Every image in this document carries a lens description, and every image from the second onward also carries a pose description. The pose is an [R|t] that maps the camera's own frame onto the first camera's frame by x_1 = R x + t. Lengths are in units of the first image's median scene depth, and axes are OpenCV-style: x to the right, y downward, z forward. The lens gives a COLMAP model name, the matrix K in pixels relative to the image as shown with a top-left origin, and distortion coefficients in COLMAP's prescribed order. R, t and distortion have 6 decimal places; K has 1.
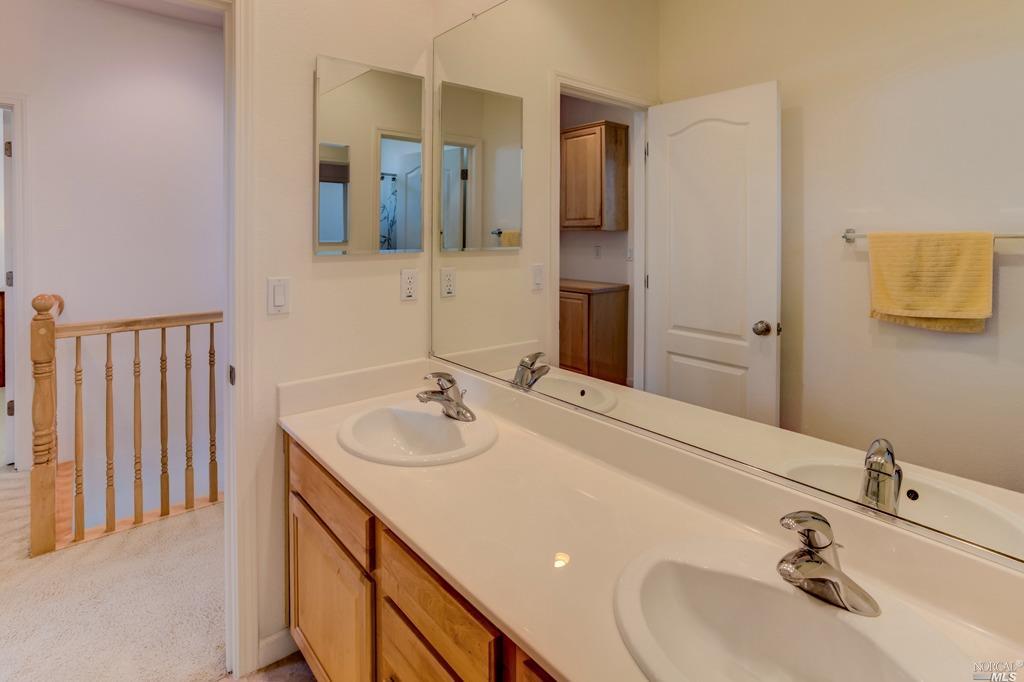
lens RADIAL K [[509.1, 0, 508.0], [0, 509.1, 328.4], [0, 0, 1]] dist [-0.041443, 0.001104]
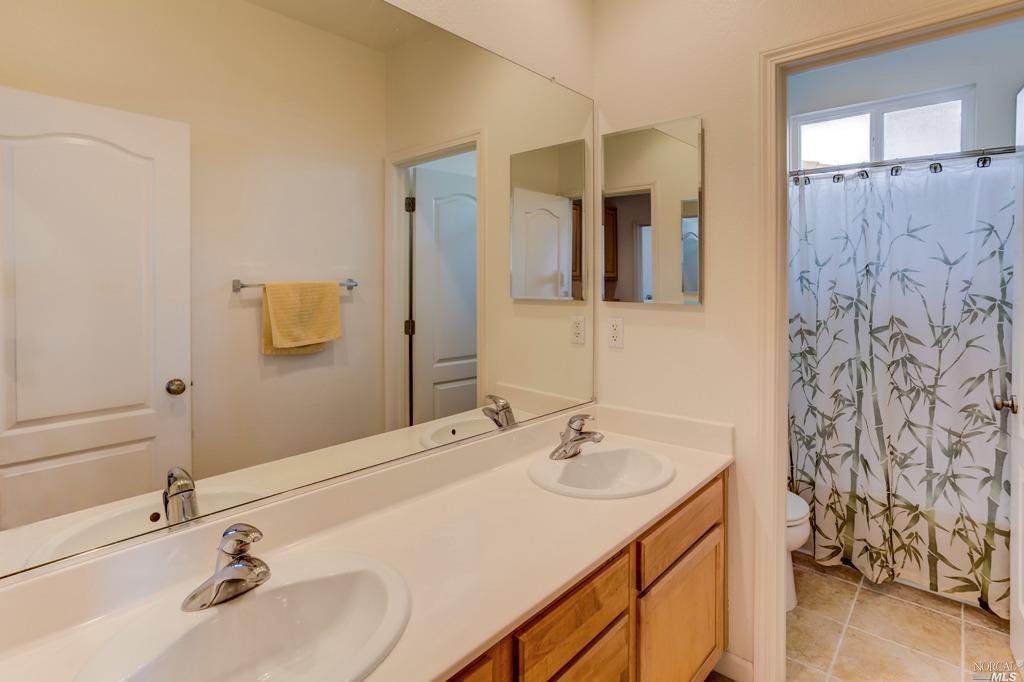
lens RADIAL K [[509.1, 0, 508.0], [0, 509.1, 328.4], [0, 0, 1]] dist [-0.041443, 0.001104]
pose [[-0.123931, -0.083442, 0.988776, -0.837641], [0.180981, 0.977844, 0.105204, -0.168259], [-0.975647, 0.191988, -0.106083, 0.936186]]
